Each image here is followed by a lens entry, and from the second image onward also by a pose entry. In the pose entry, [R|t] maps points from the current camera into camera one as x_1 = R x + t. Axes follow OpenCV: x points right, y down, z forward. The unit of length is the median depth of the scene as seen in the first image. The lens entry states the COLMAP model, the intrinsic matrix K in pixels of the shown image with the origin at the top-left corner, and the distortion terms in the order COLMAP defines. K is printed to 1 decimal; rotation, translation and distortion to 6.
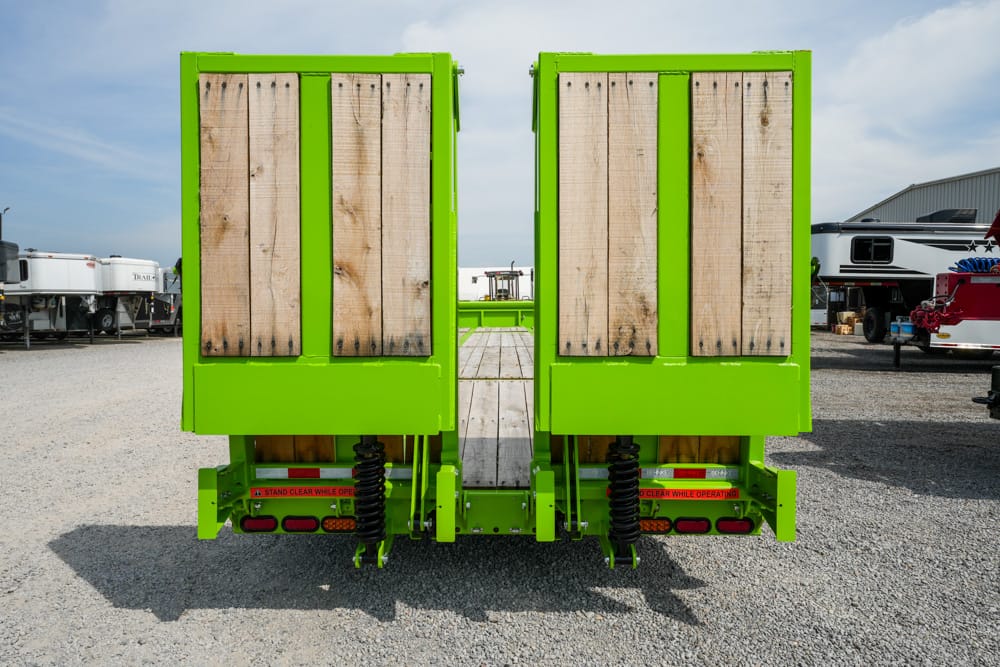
lens RADIAL K [[642.7, 0, 482.0], [0, 642.7, 301.2], [0, 0, 1]] dist [0.005439, -0.000167]
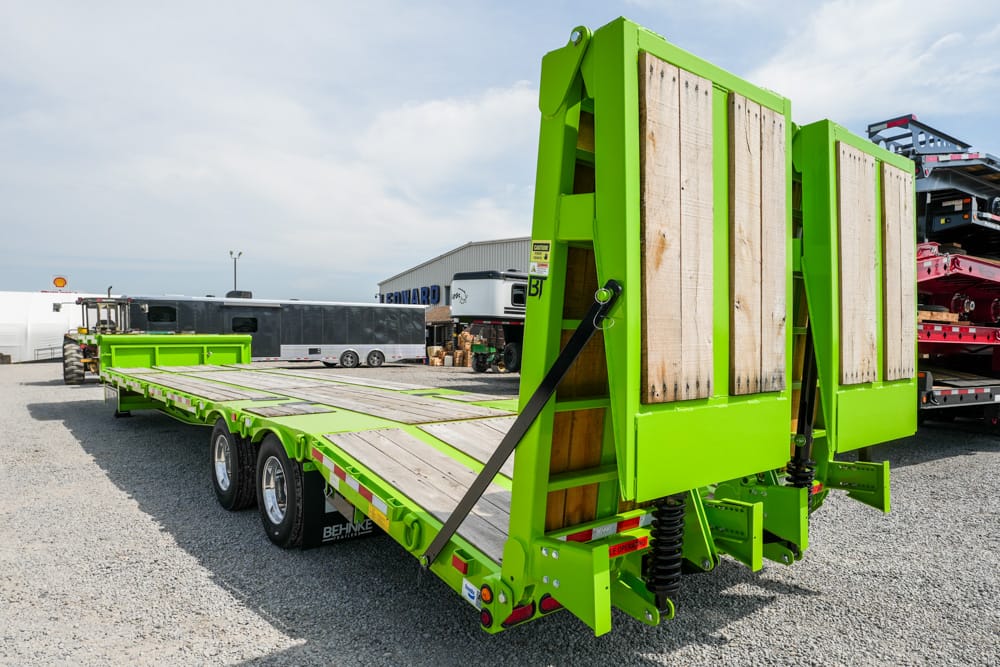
lens RADIAL K [[642.7, 0, 496.3], [0, 642.7, 339.7], [0, 0, 1]] dist [0.005439, -0.000167]
pose [[0.761817, 0.003995, 0.647780, -0.134394], [-0.007486, 0.999969, 0.002637, 0.000539], [-0.647749, -0.006858, 0.761823, 0.062333]]
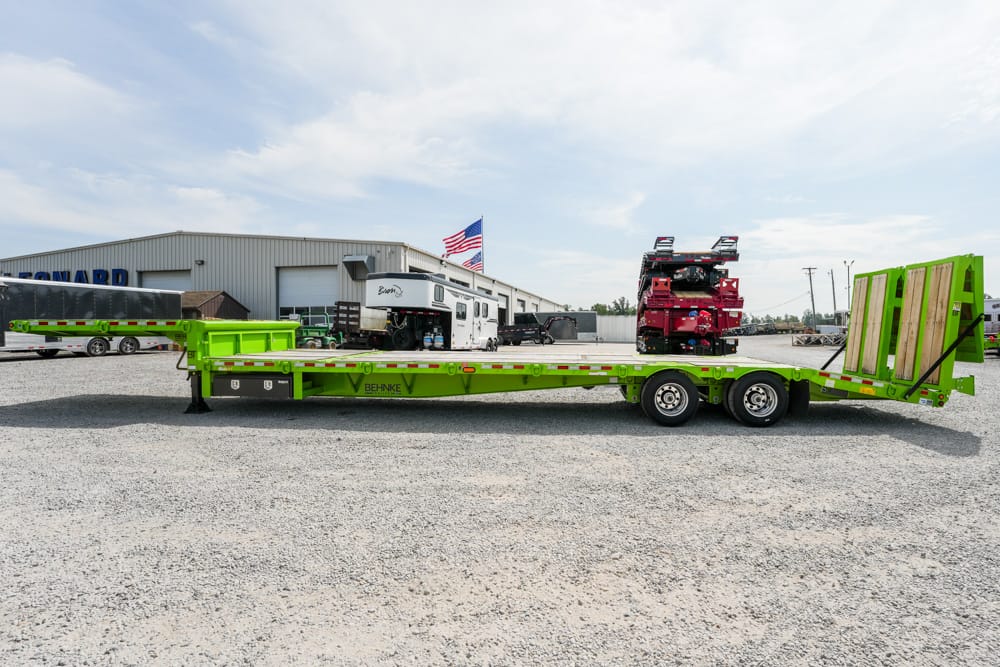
lens RADIAL K [[485.3, 0, 538.7], [0, 485.3, 329.1], [0, 0, 1]] dist [-0.041069, 0.000493]
pose [[0.005113, -0.002222, 0.999984, -0.385880], [-0.008245, 0.999963, 0.002264, 0.004327], [-0.999953, -0.008257, 0.005094, 0.435692]]
